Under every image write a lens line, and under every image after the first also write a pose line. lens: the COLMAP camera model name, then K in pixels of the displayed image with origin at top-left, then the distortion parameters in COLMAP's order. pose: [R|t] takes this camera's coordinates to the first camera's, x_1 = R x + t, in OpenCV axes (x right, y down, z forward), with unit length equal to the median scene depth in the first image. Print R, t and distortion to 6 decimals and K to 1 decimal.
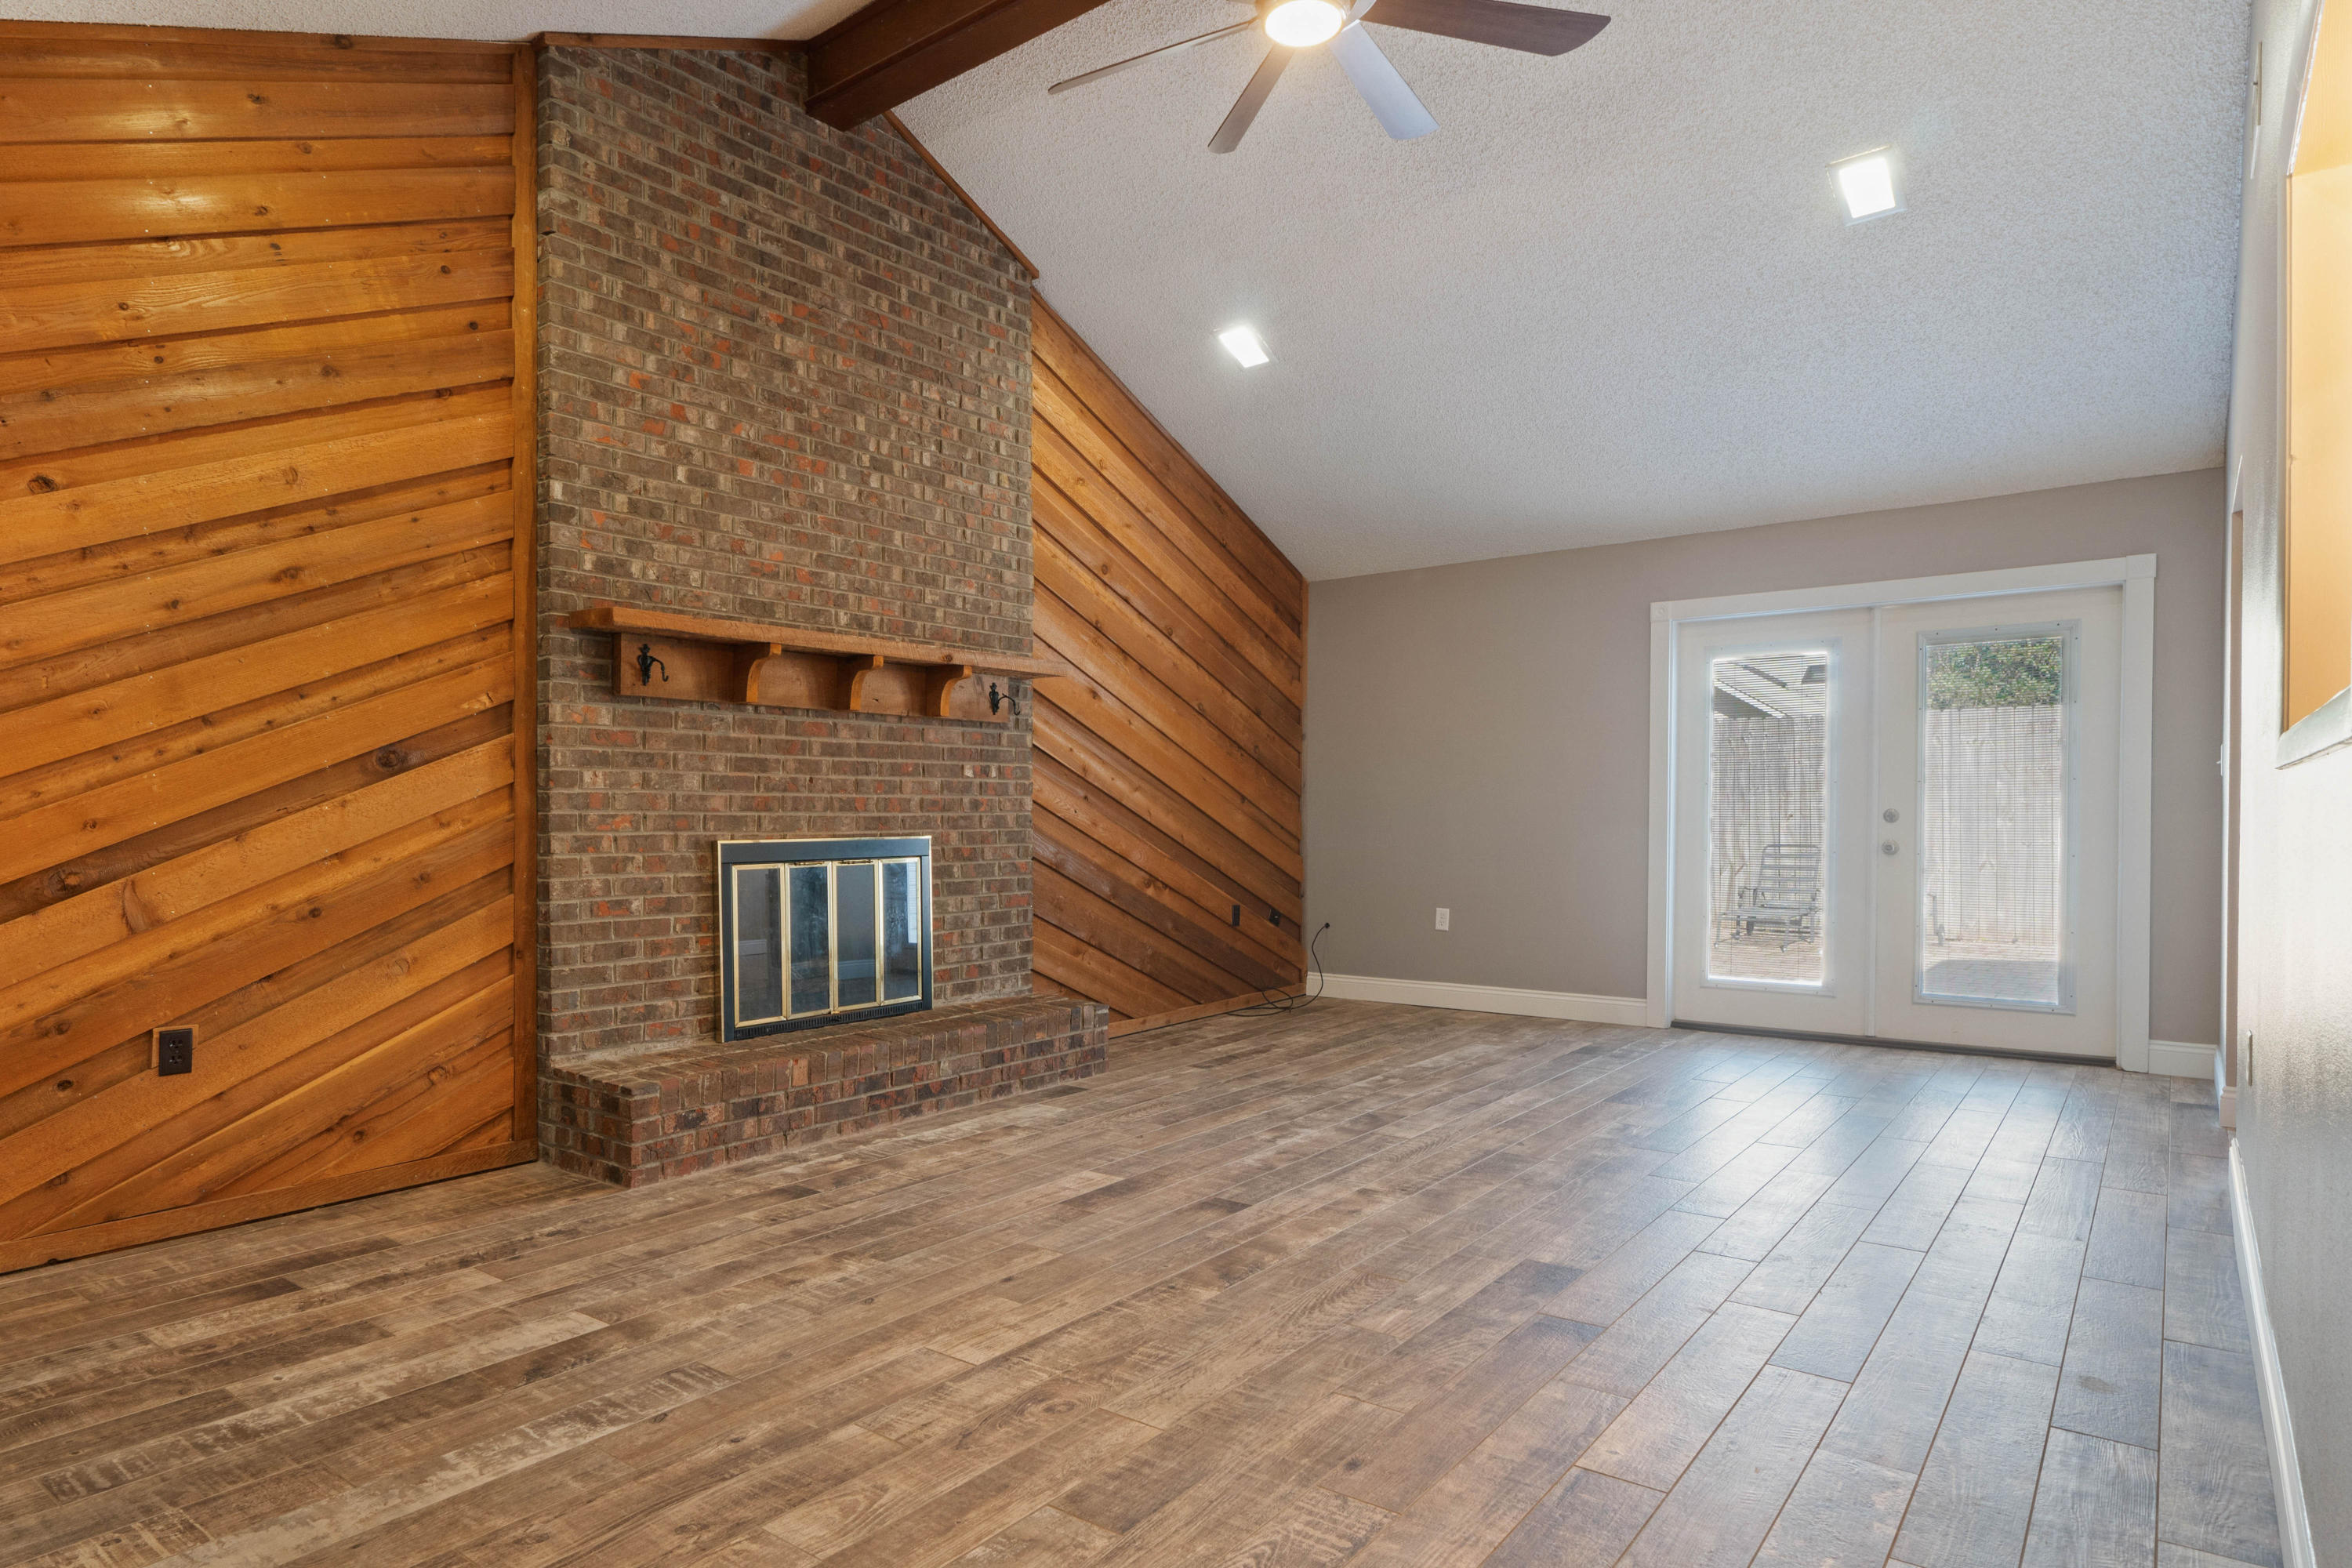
lens RADIAL K [[1315.8, 0, 1162.3], [0, 1315.8, 823.0], [0, 0, 1]] dist [-0.002285, 0.001352]
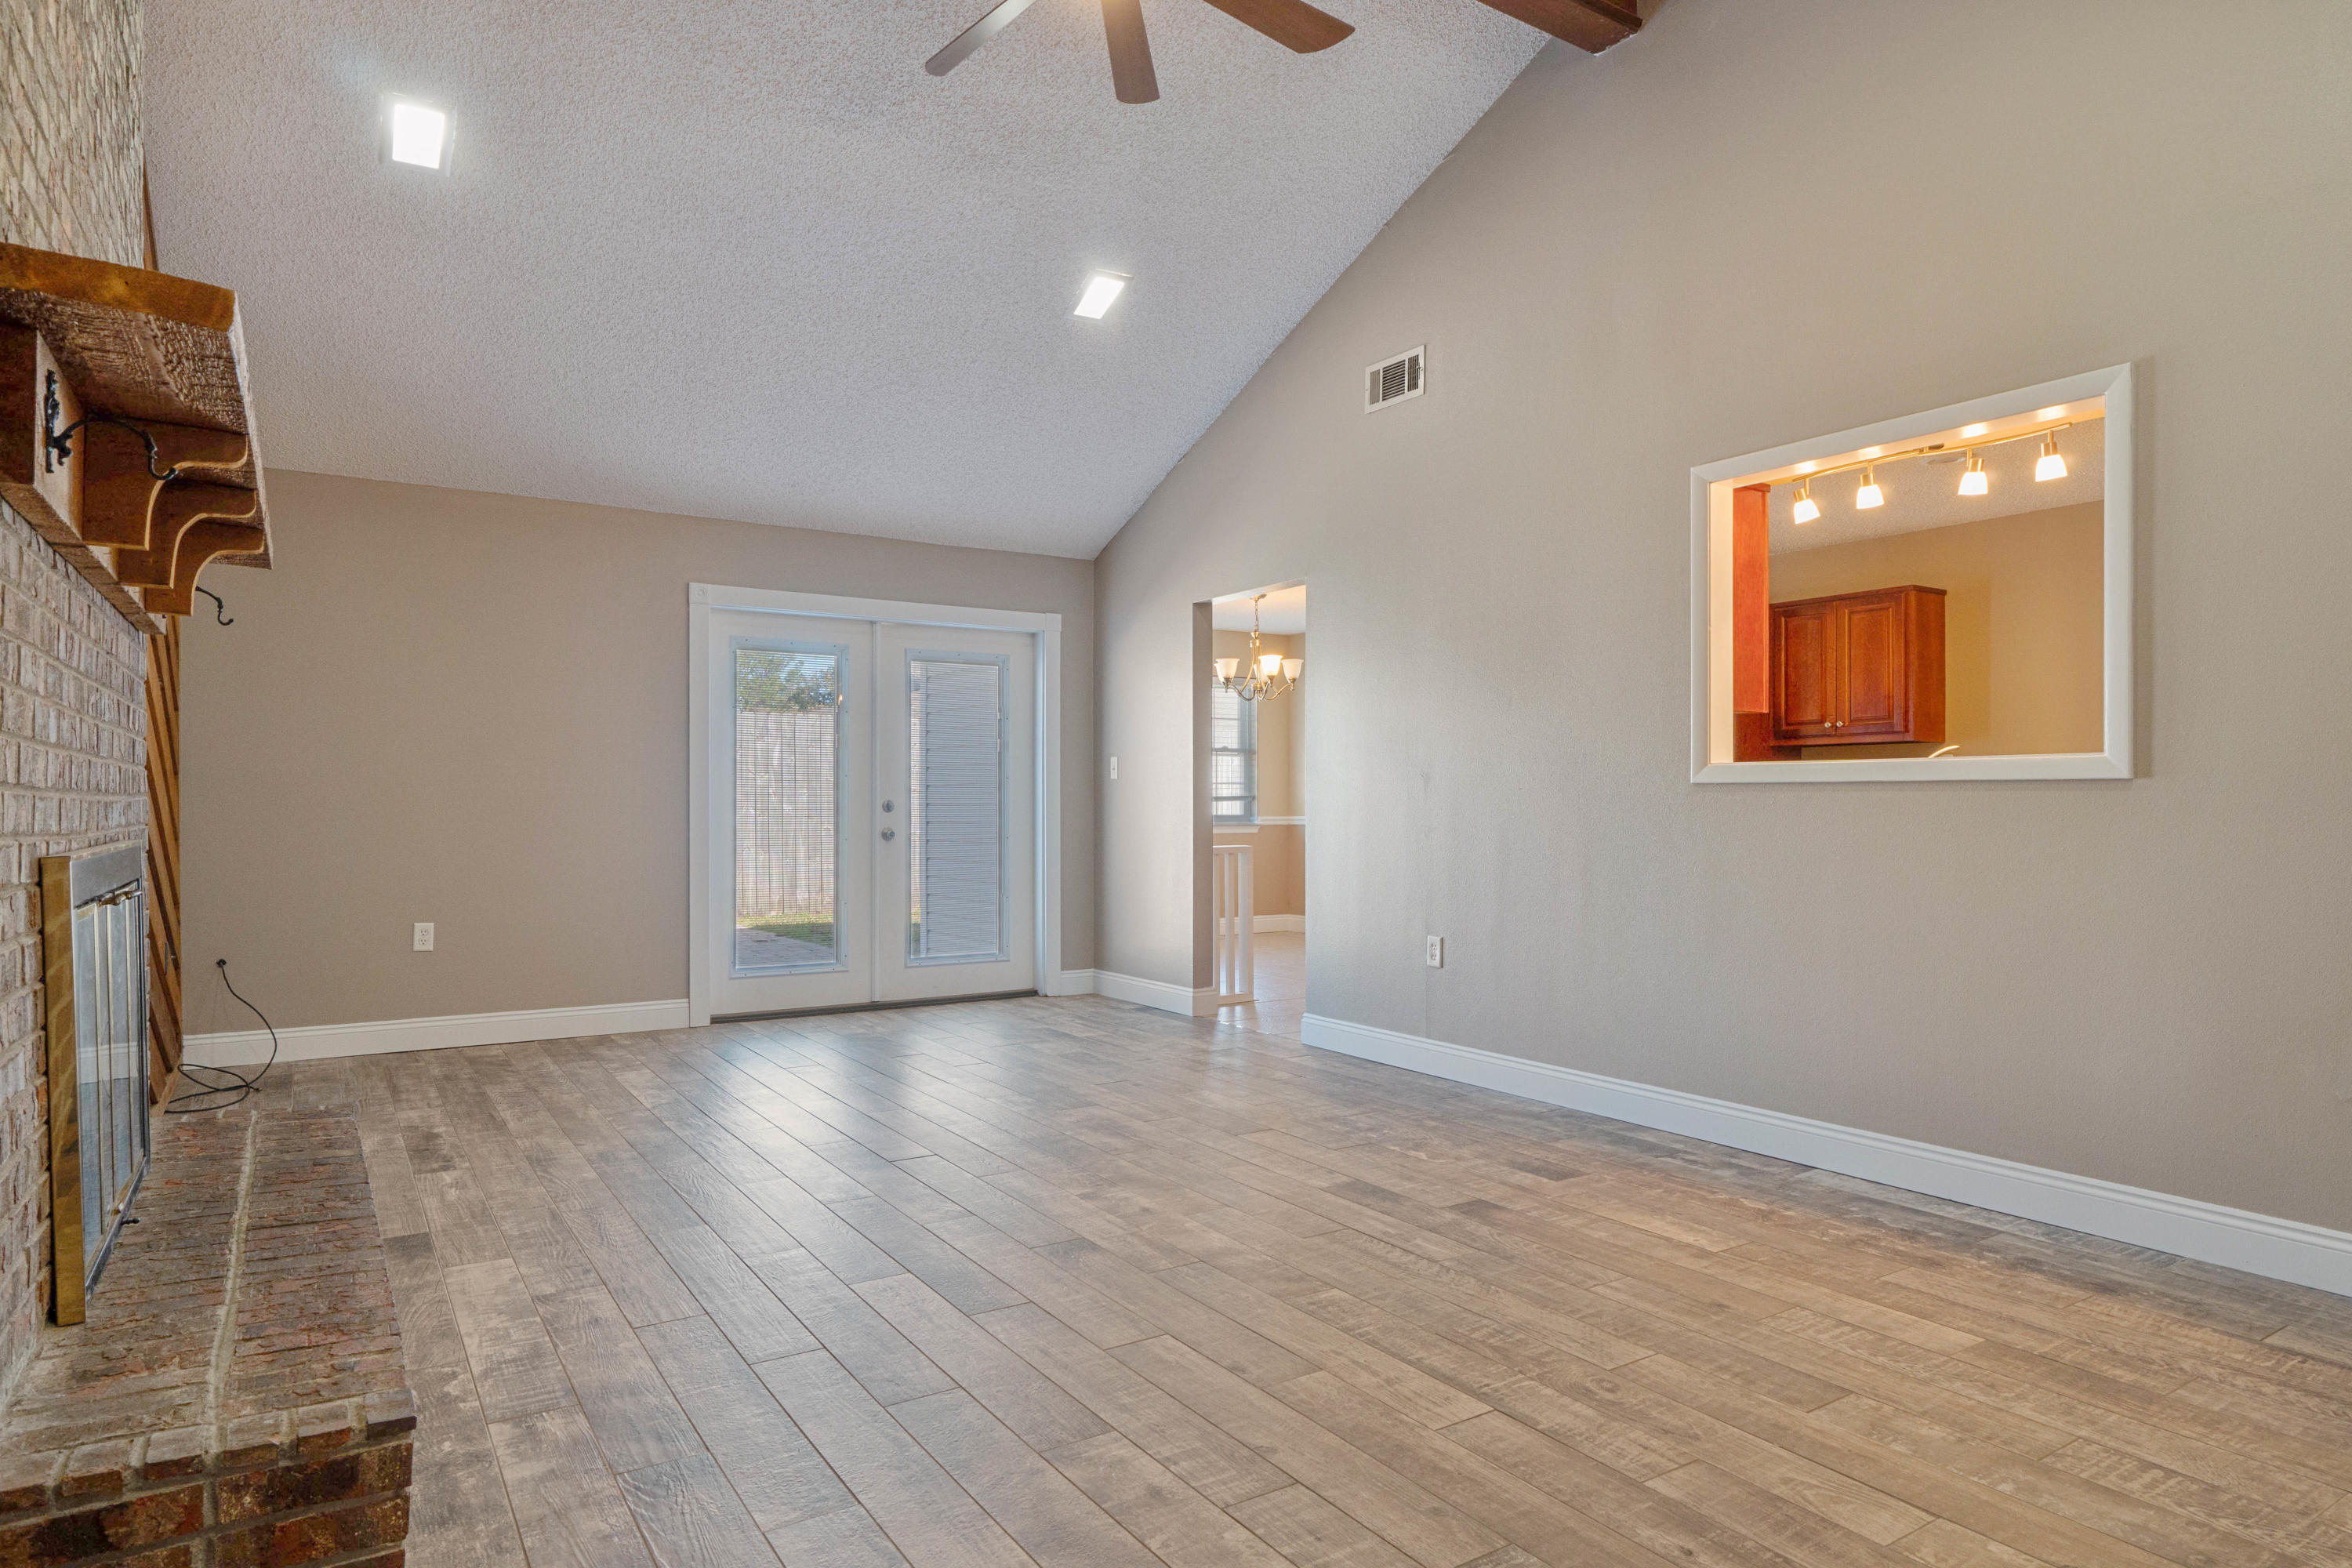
lens RADIAL K [[1315.8, 0, 1179.9], [0, 1315.8, 826.1], [0, 0, 1]] dist [-0.002285, 0.001352]
pose [[0.353113, -0.011715, 0.935507, -0.724256], [0.001809, 0.999928, 0.011839, -0.002905], [-0.935579, -0.002488, 0.353109, 0.598382]]
